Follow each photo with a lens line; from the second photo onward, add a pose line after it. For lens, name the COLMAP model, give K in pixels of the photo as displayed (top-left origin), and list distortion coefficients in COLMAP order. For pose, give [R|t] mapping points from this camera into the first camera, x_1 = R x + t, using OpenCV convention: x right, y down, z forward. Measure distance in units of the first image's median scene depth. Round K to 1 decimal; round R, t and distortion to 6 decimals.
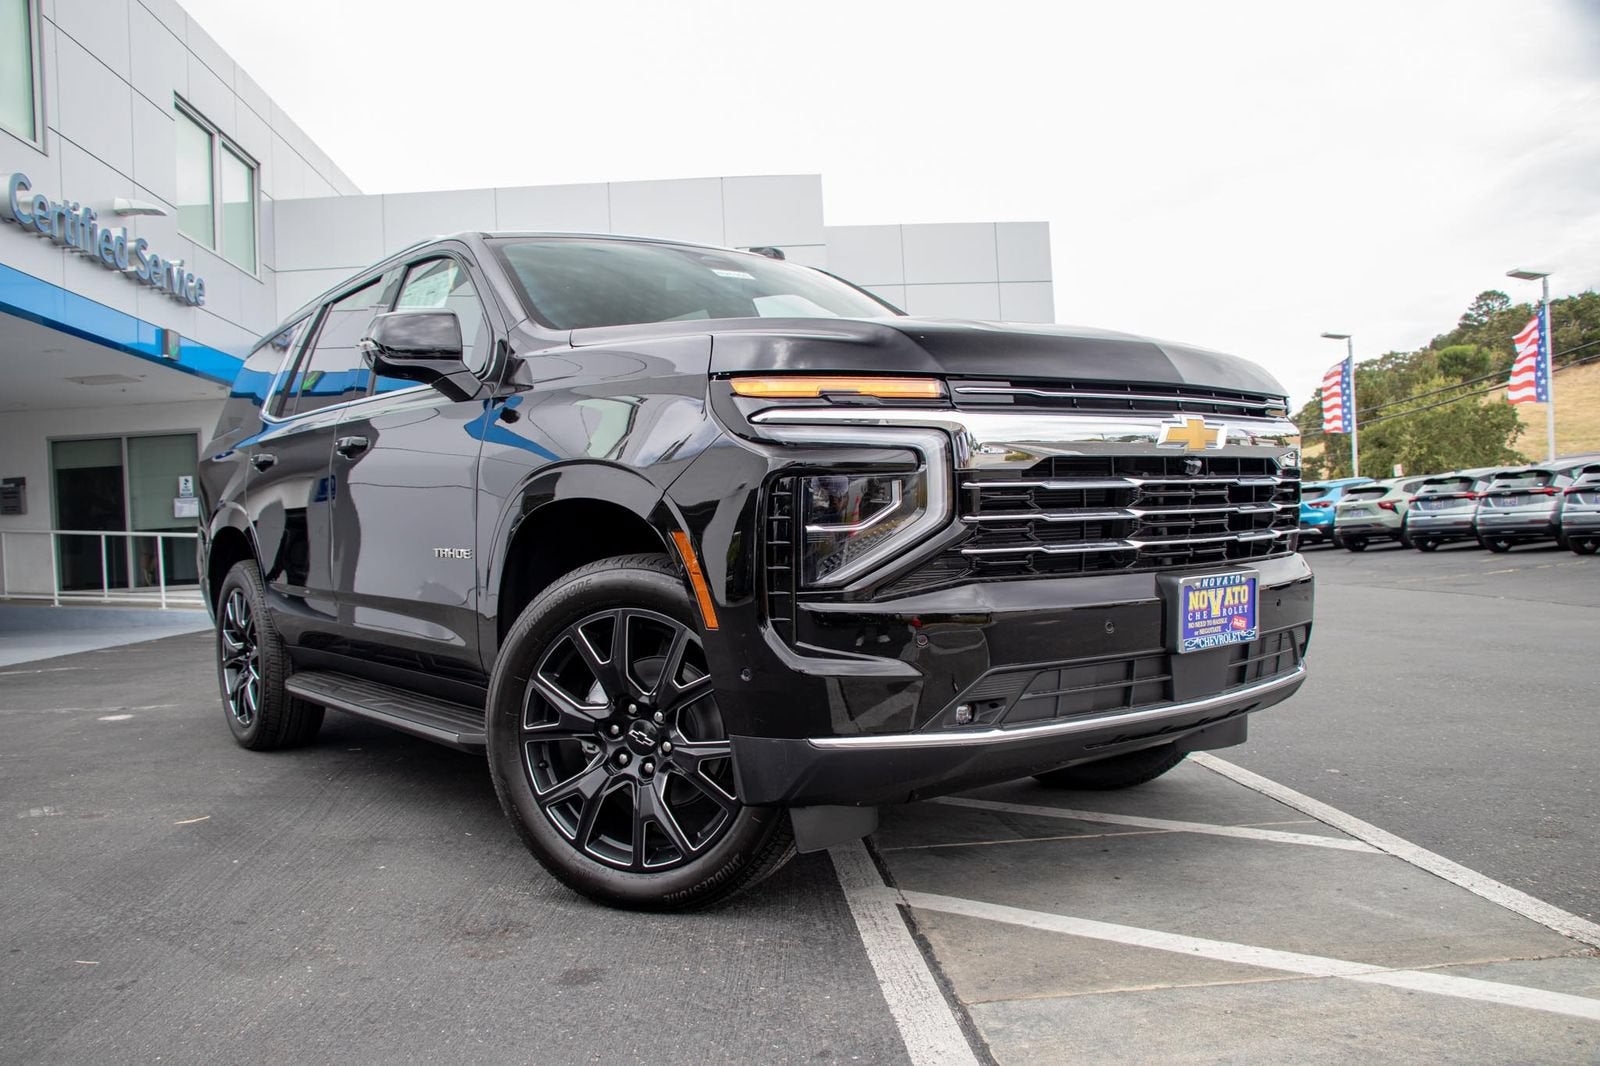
lens RADIAL K [[1288.2, 0, 763.4], [0, 1288.2, 544.8], [0, 0, 1]] dist [-0.161359, 0.111700]
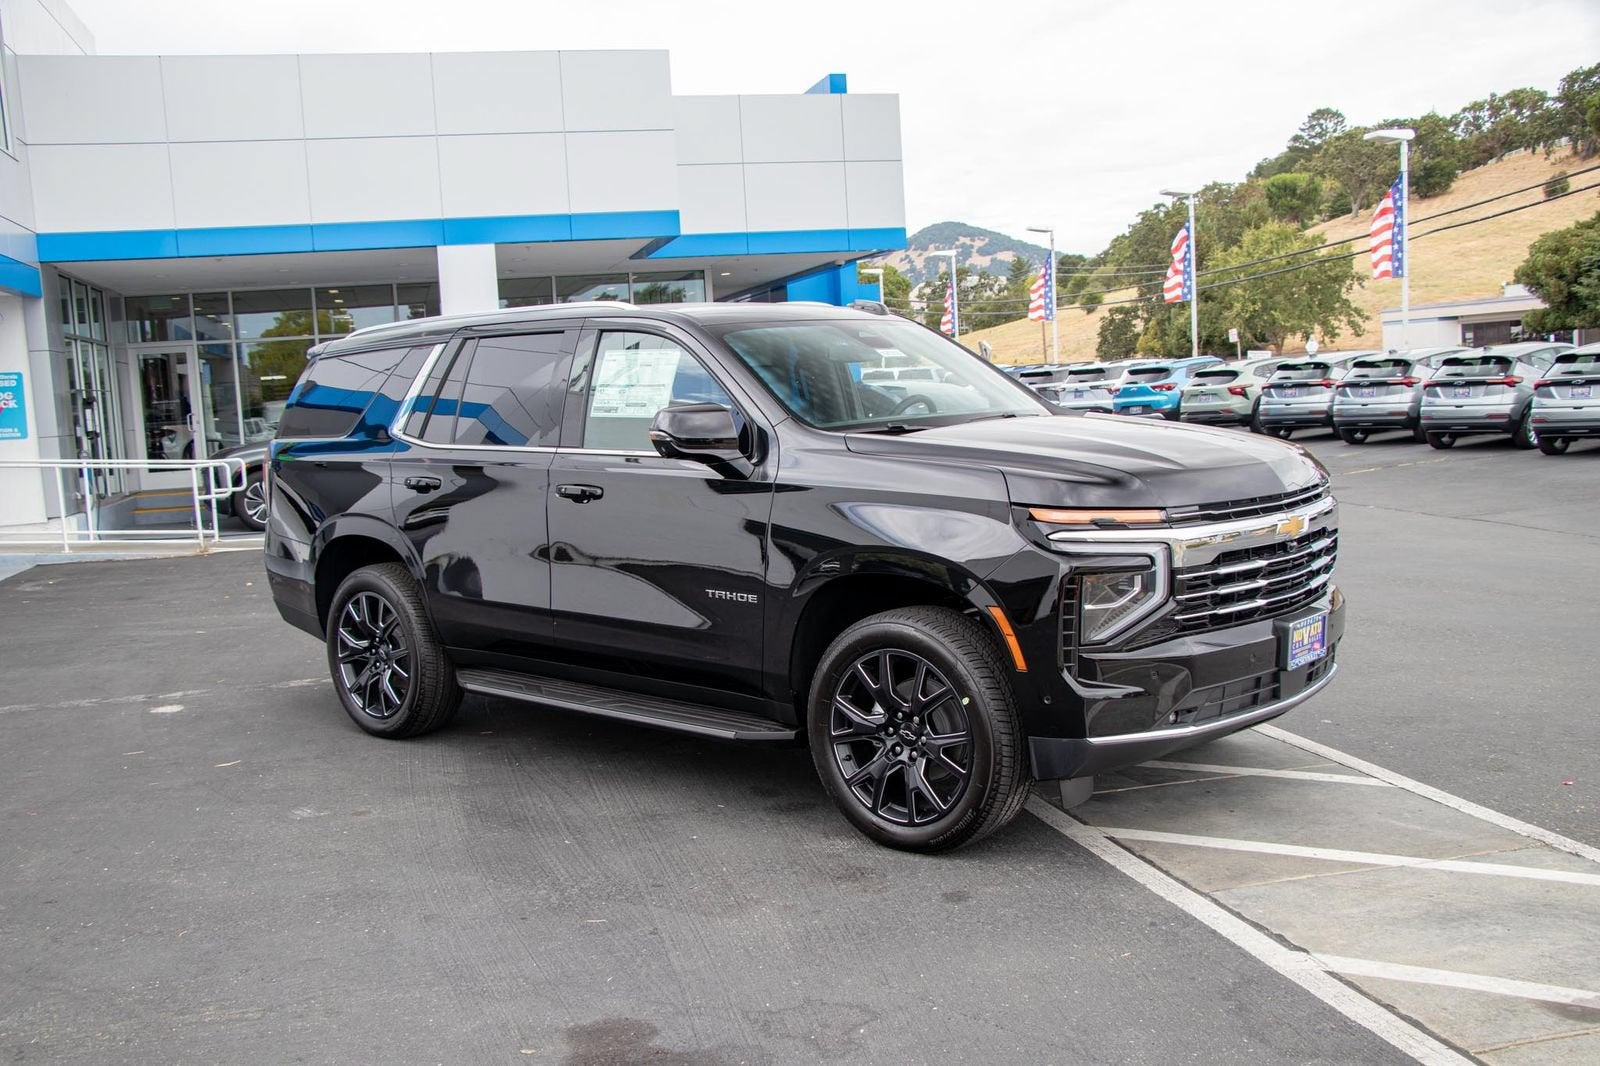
lens RADIAL K [[1532.2, 0, 762.1], [0, 1532.2, 531.7], [0, 0, 1]] dist [-0.045368, 0.022520]
pose [[0.982846, -0.027741, 0.182330, -0.570555], [0.012852, 0.996521, 0.082340, -0.216824], [-0.183980, -0.078585, 0.979784, -0.629926]]
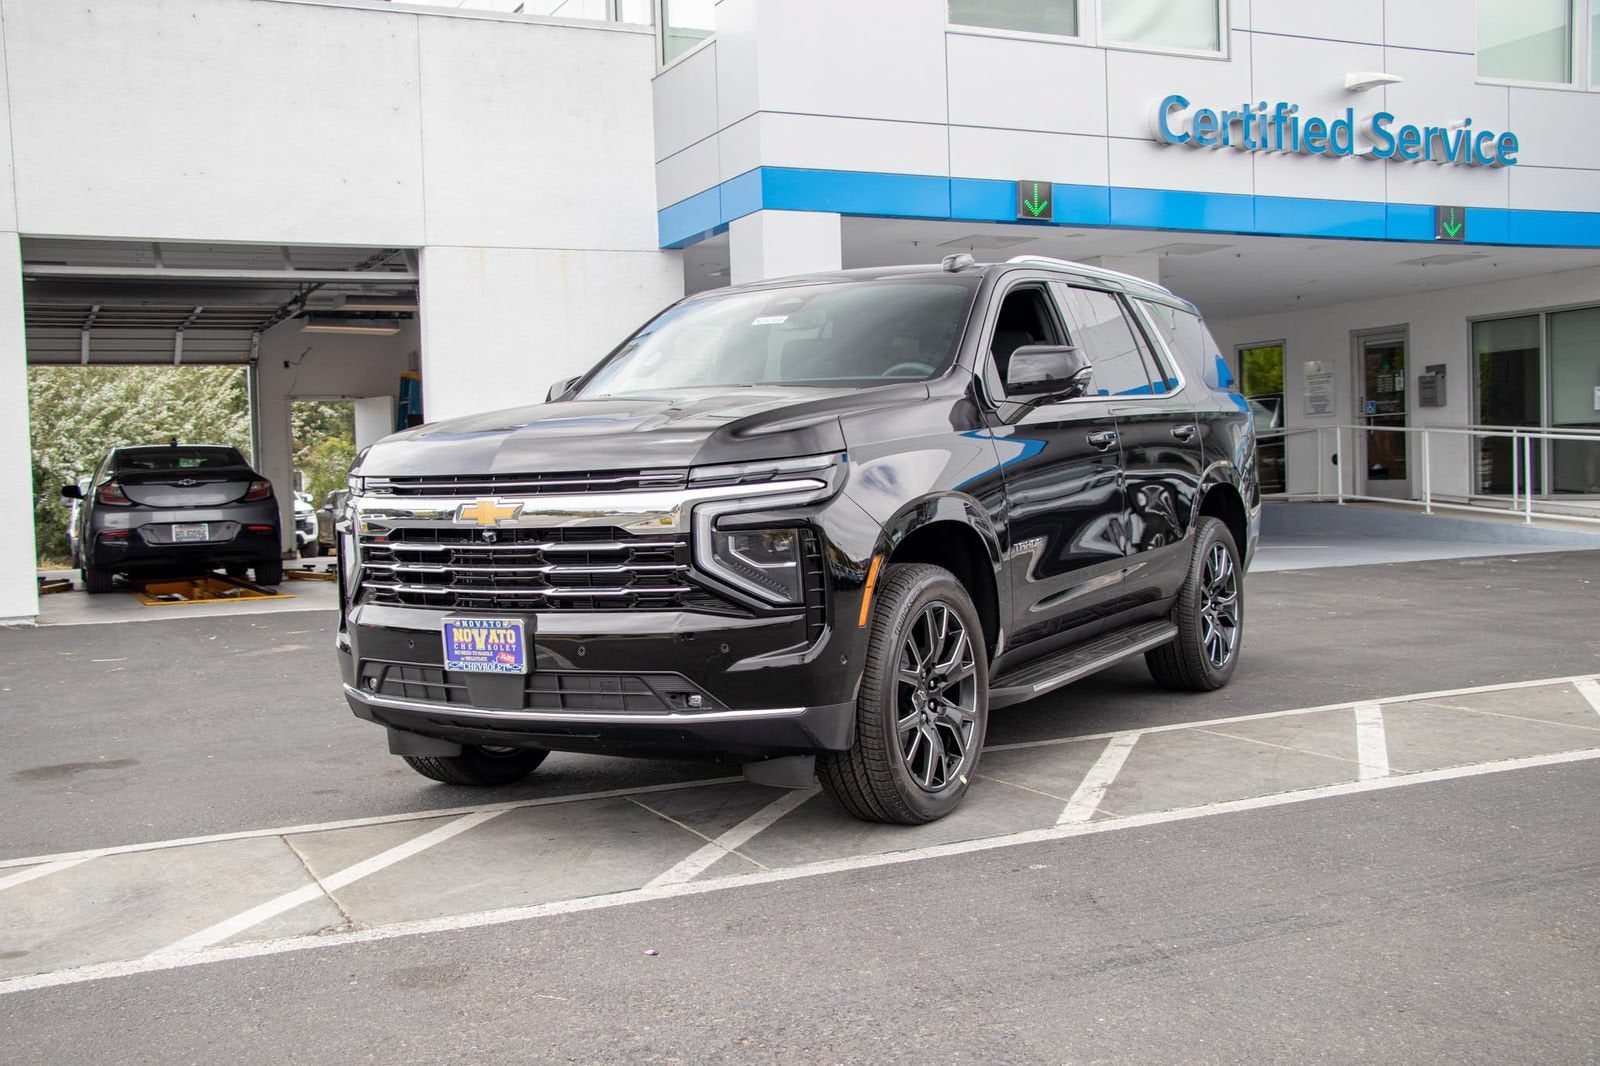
lens RADIAL K [[1685.1, 0, 800.0], [0, 1685.1, 533.0], [0, 0, 1]] dist [-0.110501, 0.347123]
pose [[0.398232, 0.069108, -0.914678, 1.889318], [0.007248, 0.996890, 0.078475, -0.182893], [0.917256, -0.037881, 0.396492, 0.536845]]
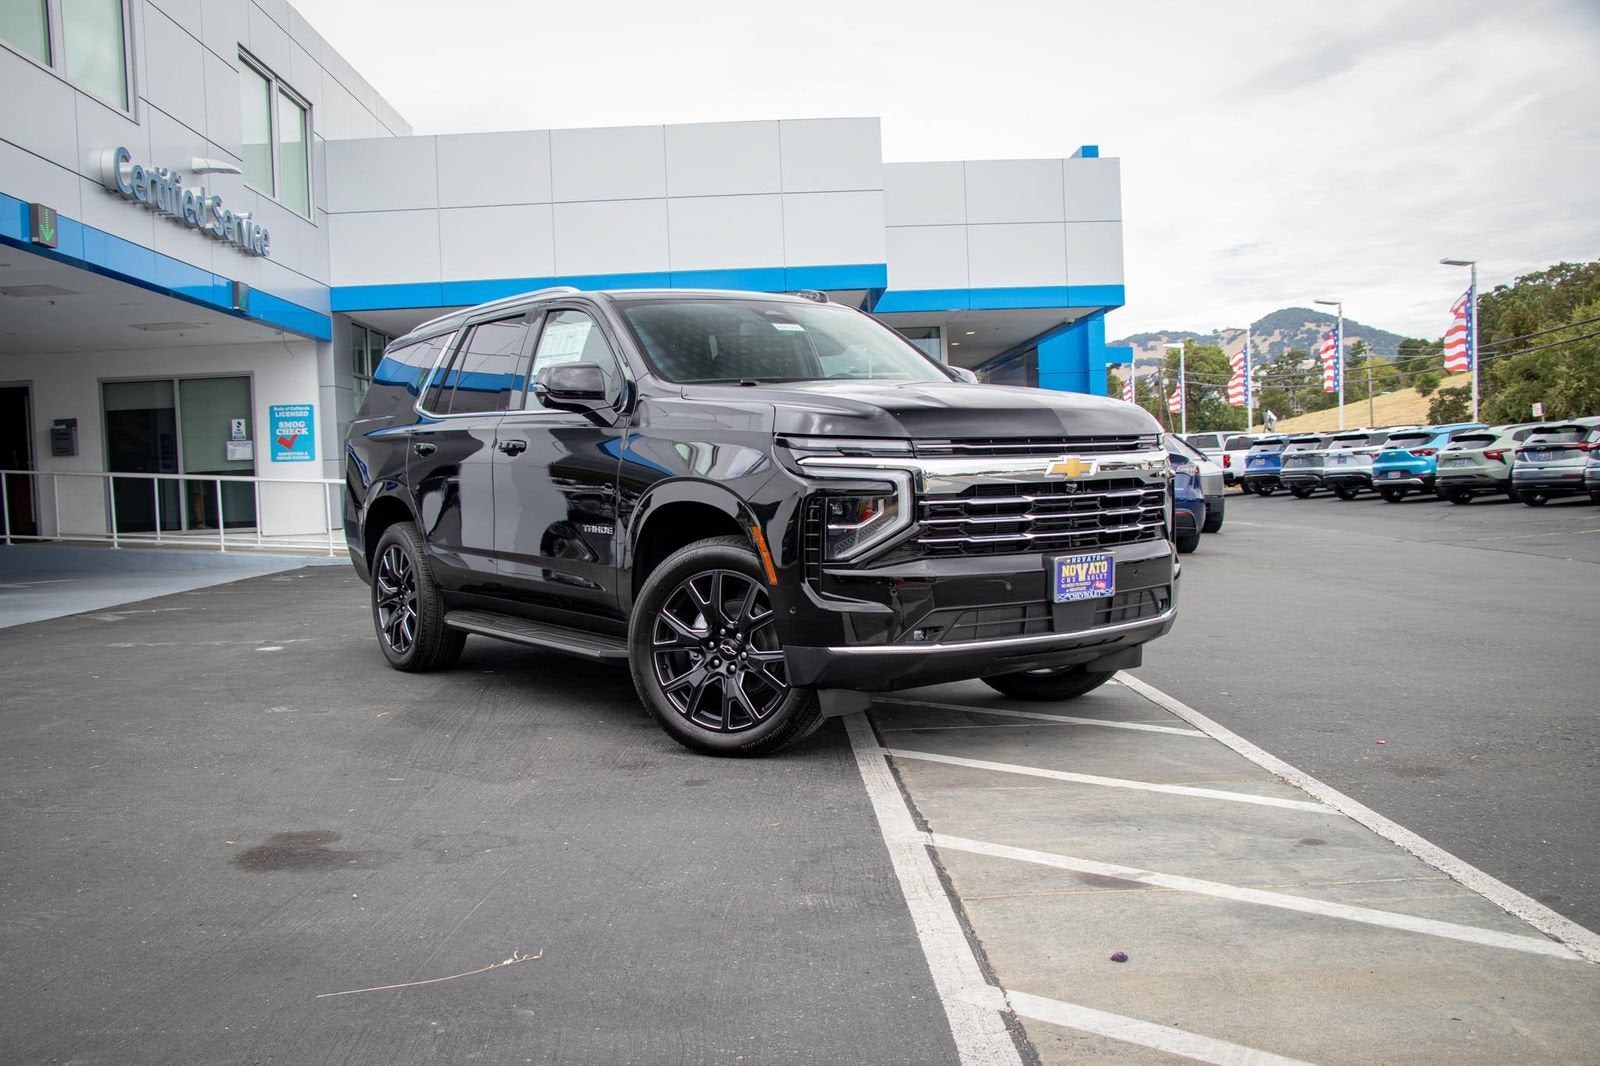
lens RADIAL K [[1460.5, 0, 744.5], [0, 1460.5, 533.6], [0, 0, 1]] dist [-0.105743, 0.112872]
pose [[0.998559, 0.012123, -0.052285, 0.018881], [-0.010191, 0.999261, 0.037053, -0.060880], [0.052696, -0.036467, 0.997945, -0.785834]]
